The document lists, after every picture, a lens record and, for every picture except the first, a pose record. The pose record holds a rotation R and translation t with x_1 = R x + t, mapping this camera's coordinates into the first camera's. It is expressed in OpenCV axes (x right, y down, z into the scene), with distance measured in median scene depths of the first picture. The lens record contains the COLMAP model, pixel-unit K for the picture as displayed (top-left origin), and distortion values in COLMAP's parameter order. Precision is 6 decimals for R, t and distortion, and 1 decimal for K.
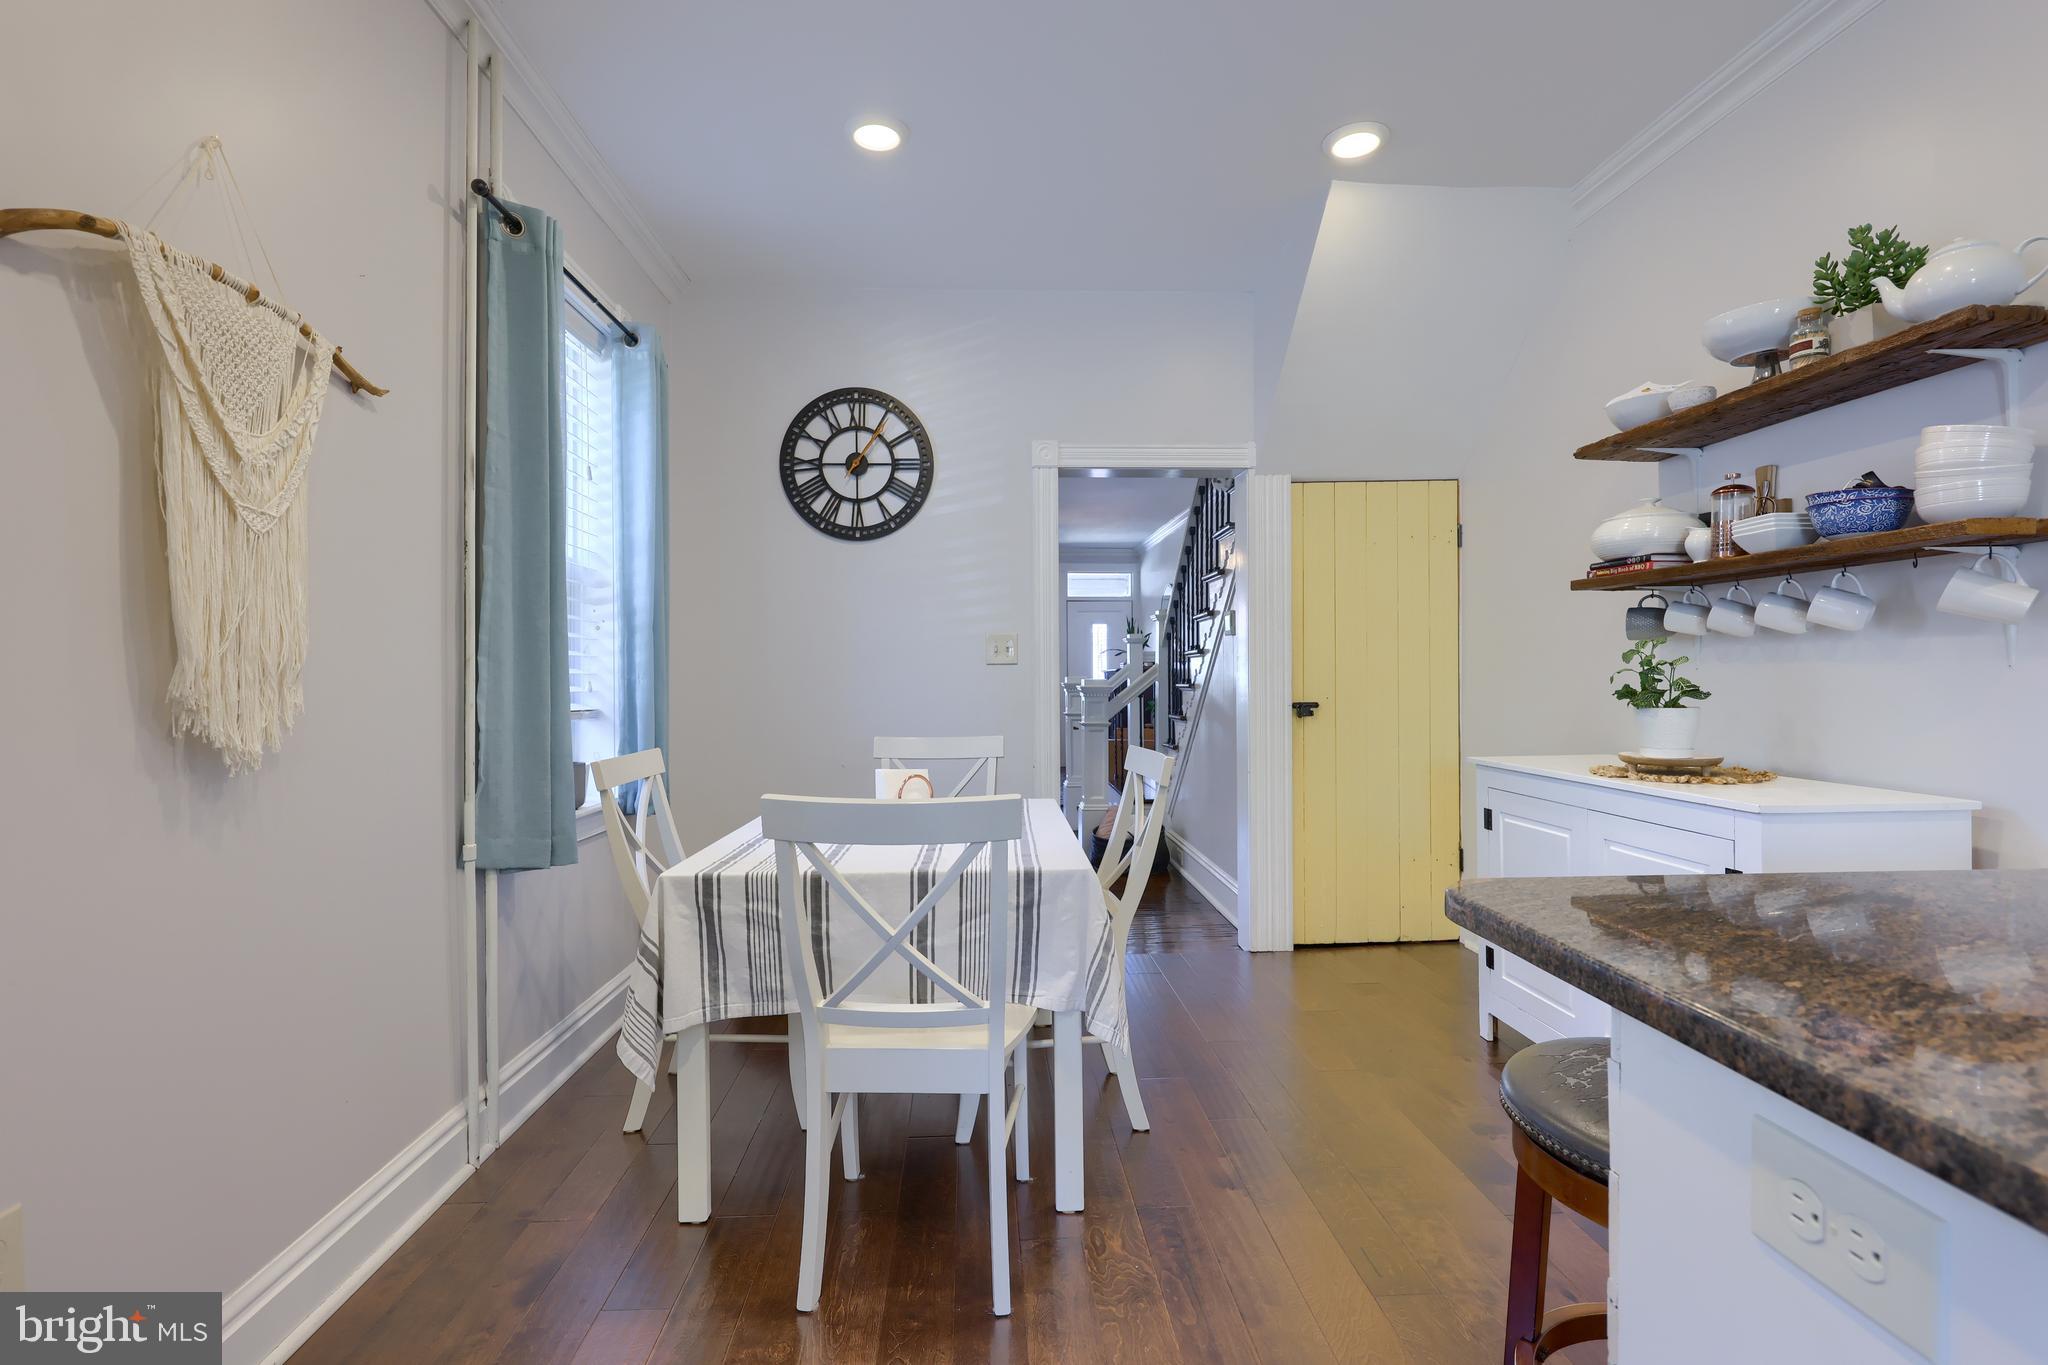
lens RADIAL K [[930.4, 0, 1000.2], [0, 930.4, 685.8], [0, 0, 1]] dist [0.002521, 0.000162]
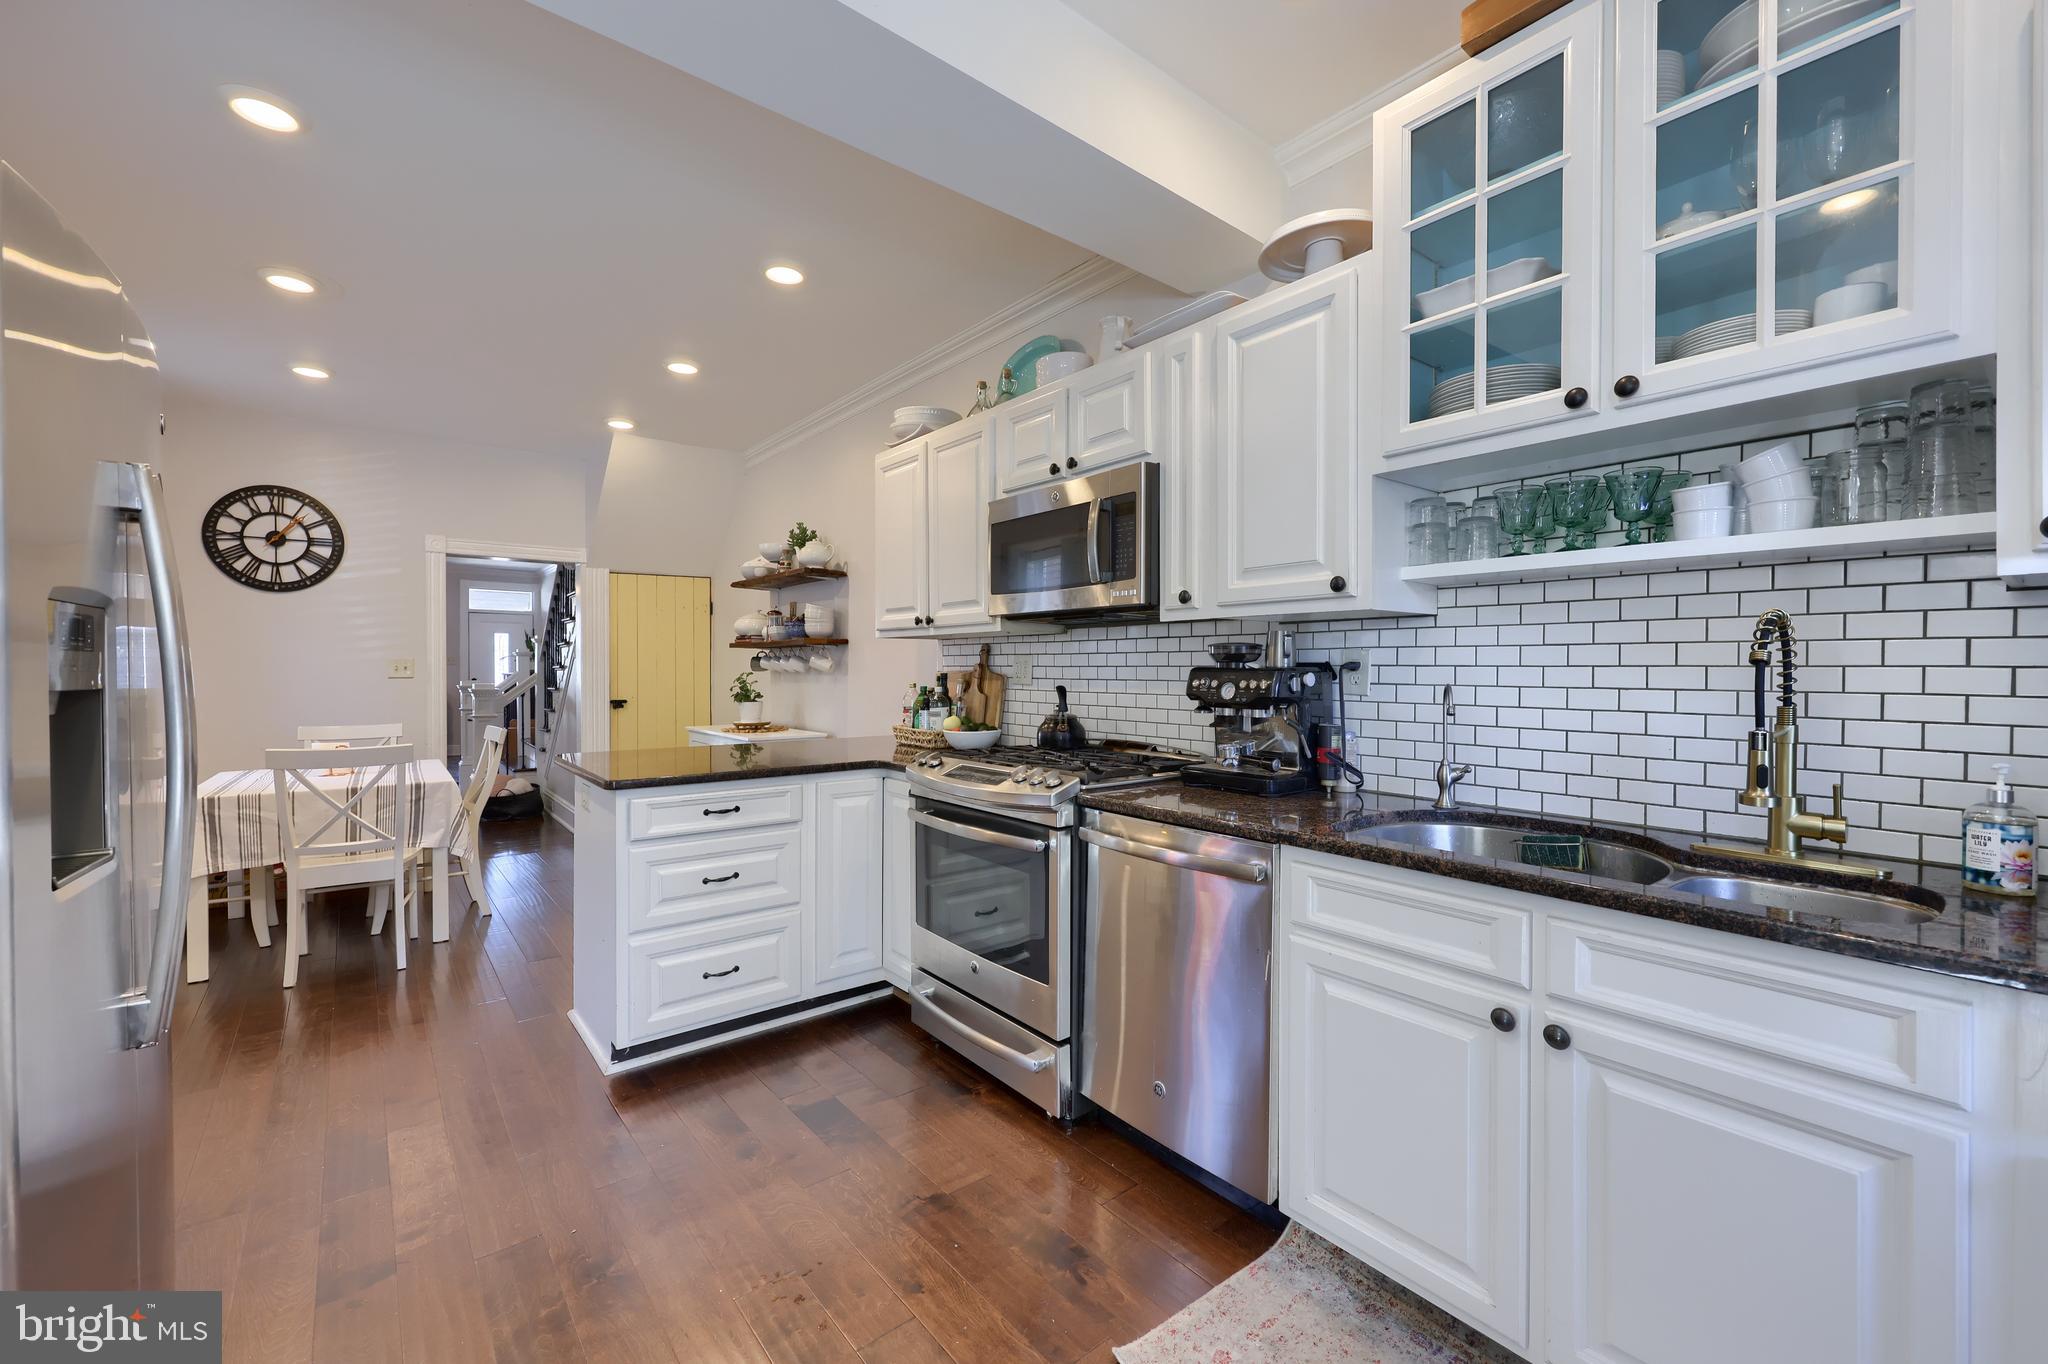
lens RADIAL K [[839.2, 0, 1028.7], [0, 839.2, 678.9], [0, 0, 1]] dist [-0.000216, 0.000344]
pose [[0.798077, 0.002619, 0.602549, -0.007347], [-0.002042, 0.999997, -0.001643, -0.025546], [-0.602551, 0.000081, 0.798080, -0.885768]]
